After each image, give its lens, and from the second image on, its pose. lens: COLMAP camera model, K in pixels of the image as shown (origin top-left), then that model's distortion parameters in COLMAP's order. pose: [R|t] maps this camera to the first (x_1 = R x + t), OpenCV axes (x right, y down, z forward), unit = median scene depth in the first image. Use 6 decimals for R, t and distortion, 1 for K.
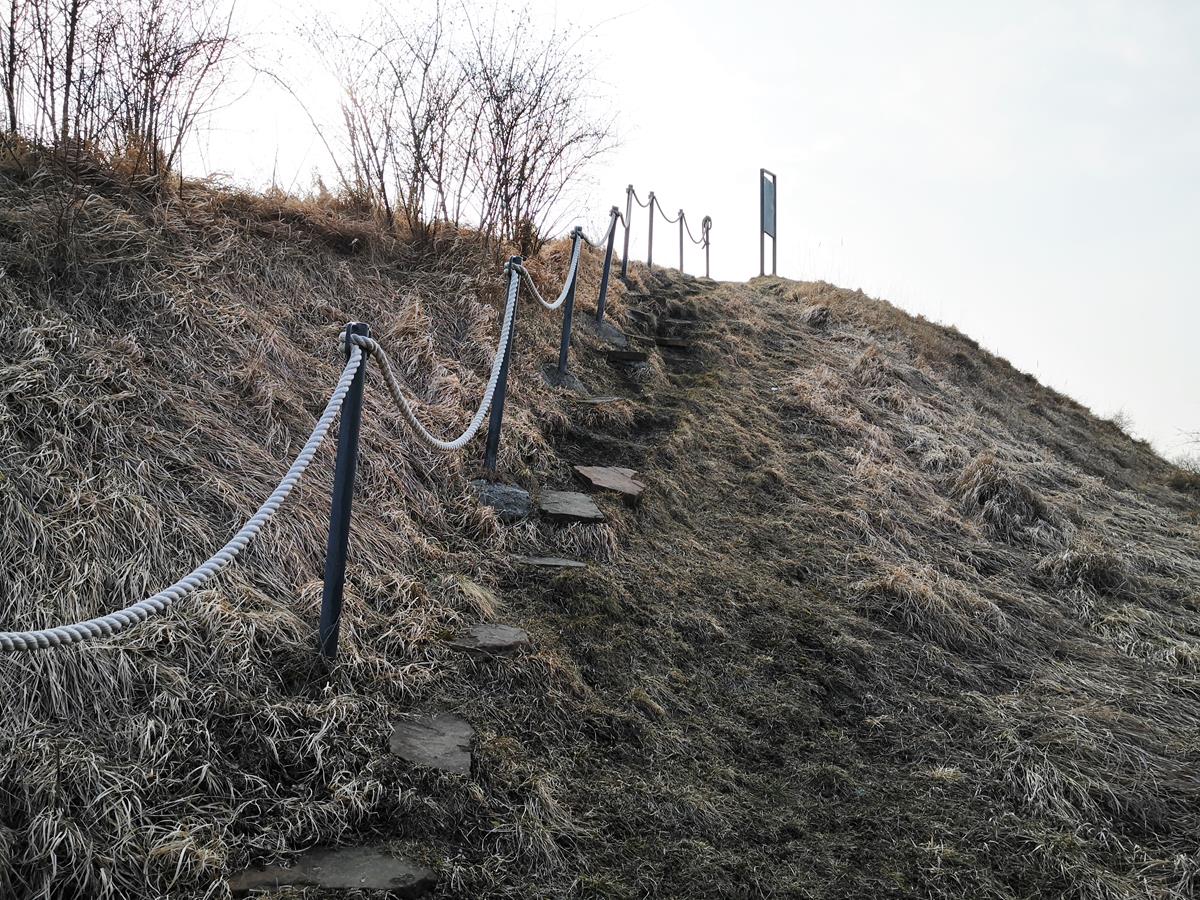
lens RADIAL K [[973.6, 0, 600.0], [0, 973.6, 450.0], [0, 0, 1]] dist [0.011151, -0.000789]
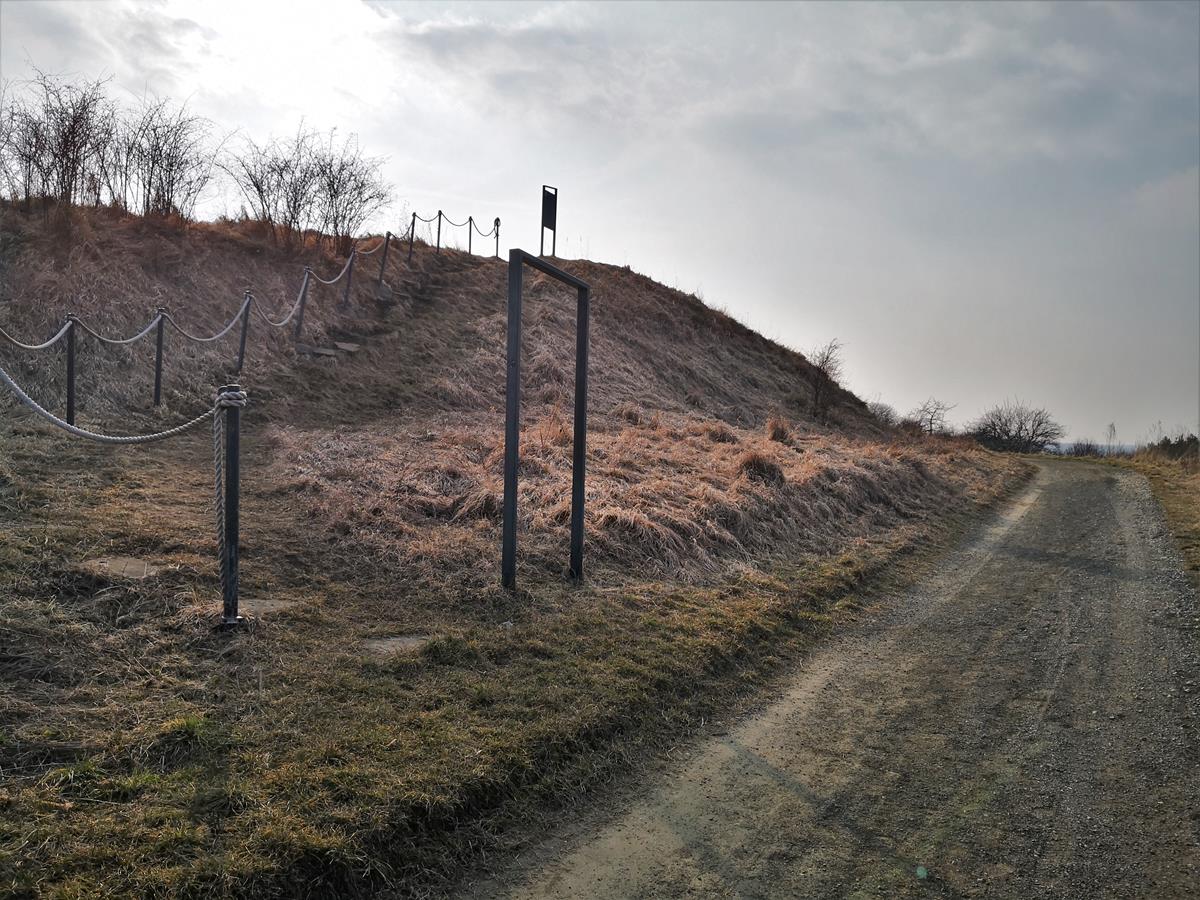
lens RADIAL K [[982.9, 0, 600.0], [0, 982.9, 450.0], [0, 0, 1]] dist [-0.009244, -0.009698]
pose [[0.997423, 0.035435, 0.062381, 0.418336], [-0.038457, 0.998110, 0.047923, 0.119309], [-0.060565, -0.050198, 0.996901, -1.367830]]
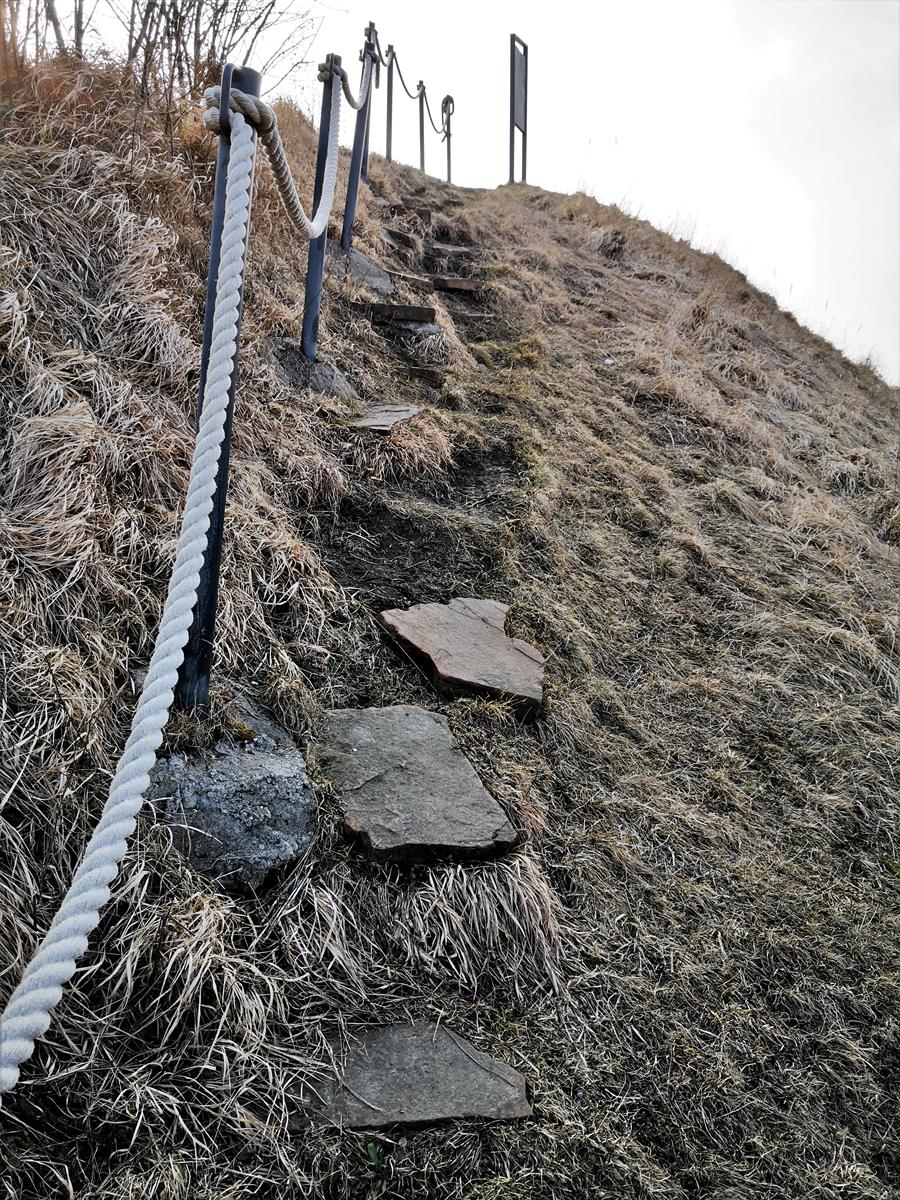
lens RADIAL K [[982.9, 0, 465.8], [0, 982.9, 598.2], [0, 0, 1]] dist [-0.009244, -0.009698]
pose [[0.984032, -0.037521, 0.173995, -0.049398], [-0.002088, 0.975029, 0.222068, -0.066507], [-0.177982, -0.218885, 0.959381, 0.419566]]
